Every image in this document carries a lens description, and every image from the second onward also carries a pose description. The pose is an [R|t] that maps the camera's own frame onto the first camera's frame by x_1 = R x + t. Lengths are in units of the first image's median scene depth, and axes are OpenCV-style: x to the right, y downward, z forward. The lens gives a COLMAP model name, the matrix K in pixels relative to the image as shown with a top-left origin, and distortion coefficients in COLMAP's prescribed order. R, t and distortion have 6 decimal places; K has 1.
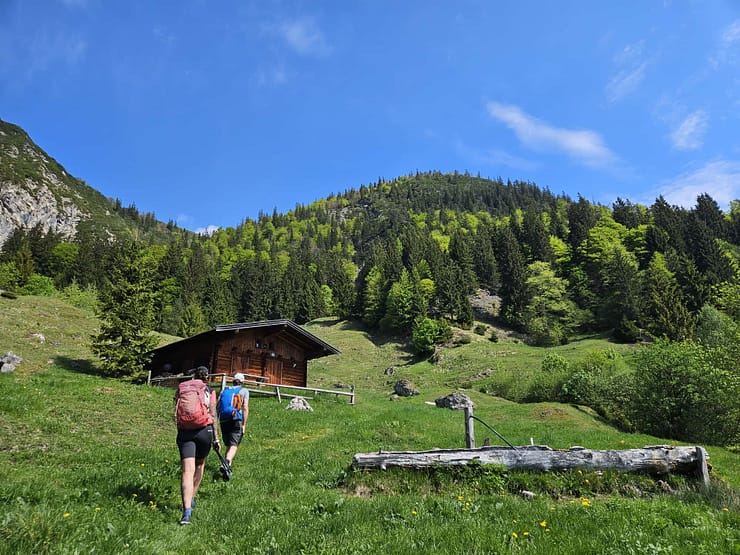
lens RADIAL K [[476.7, 0, 370.0], [0, 476.7, 277.5], [0, 0, 1]] dist [-0.000932, -0.001646]
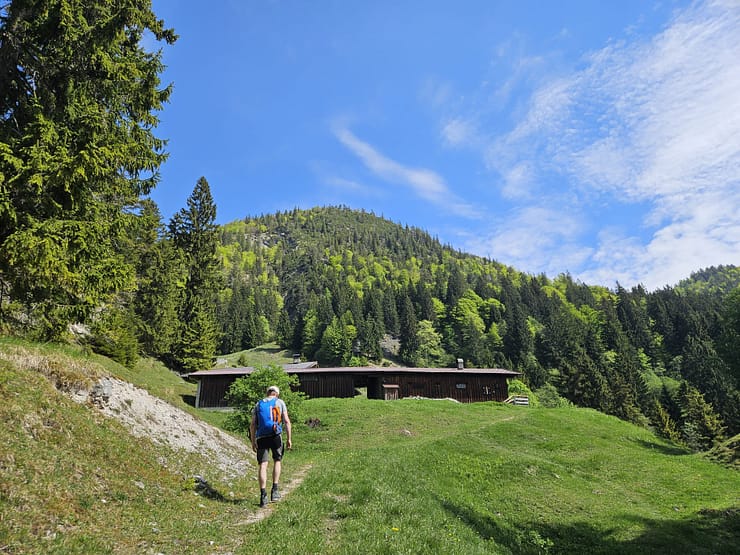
lens RADIAL K [[510.8, 0, 370.0], [0, 510.8, 277.5], [0, 0, 1]] dist [0.057219, -0.000871]
pose [[0.969703, 0.076472, 0.232010, -0.182476], [-0.077201, 0.996998, -0.005949, -0.128278], [-0.231768, -0.012142, 0.972695, -0.480858]]
